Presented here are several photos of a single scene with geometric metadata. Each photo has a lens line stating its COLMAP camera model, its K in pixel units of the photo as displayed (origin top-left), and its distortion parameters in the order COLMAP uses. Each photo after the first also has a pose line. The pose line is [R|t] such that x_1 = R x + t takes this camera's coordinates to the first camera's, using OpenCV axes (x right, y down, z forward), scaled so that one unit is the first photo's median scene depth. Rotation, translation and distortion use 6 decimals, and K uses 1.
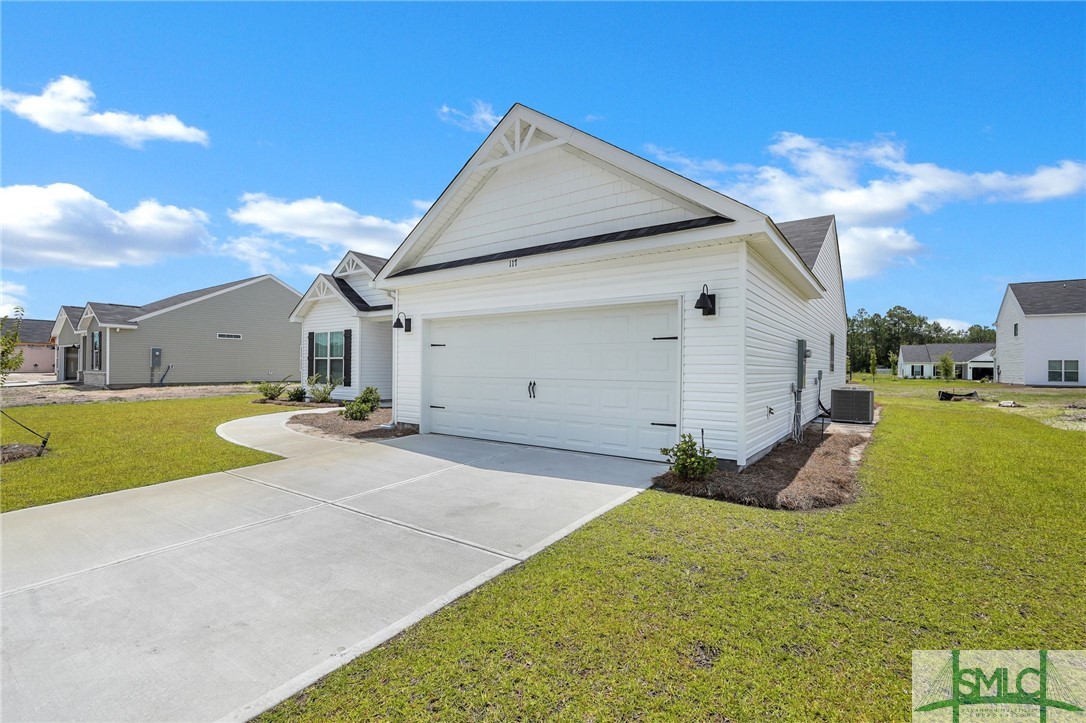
lens RADIAL K [[485.6, 0, 538.6], [0, 485.6, 363.0], [0, 0, 1]] dist [0.001627, 0.000282]
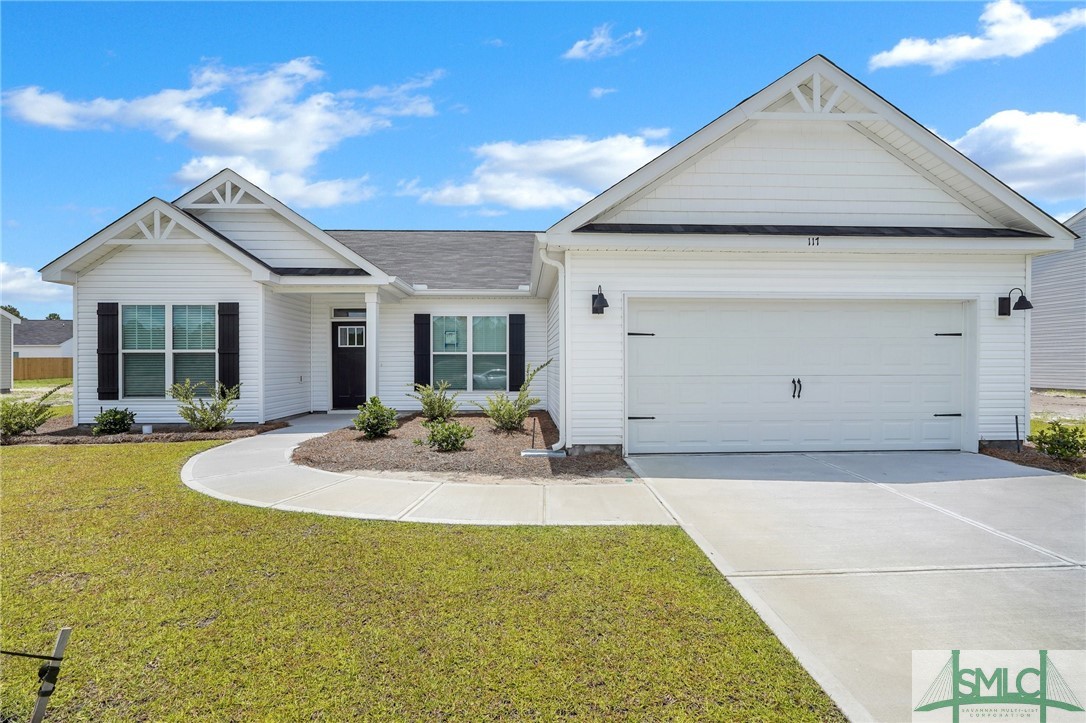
lens RADIAL K [[485.6, 0, 538.6], [0, 485.6, 363.0], [0, 0, 1]] dist [0.001627, 0.000282]
pose [[0.779083, -0.008859, 0.626858, -0.776149], [0.003363, 0.999945, 0.009952, -0.001157], [-0.626911, -0.005645, 0.779070, 0.509242]]
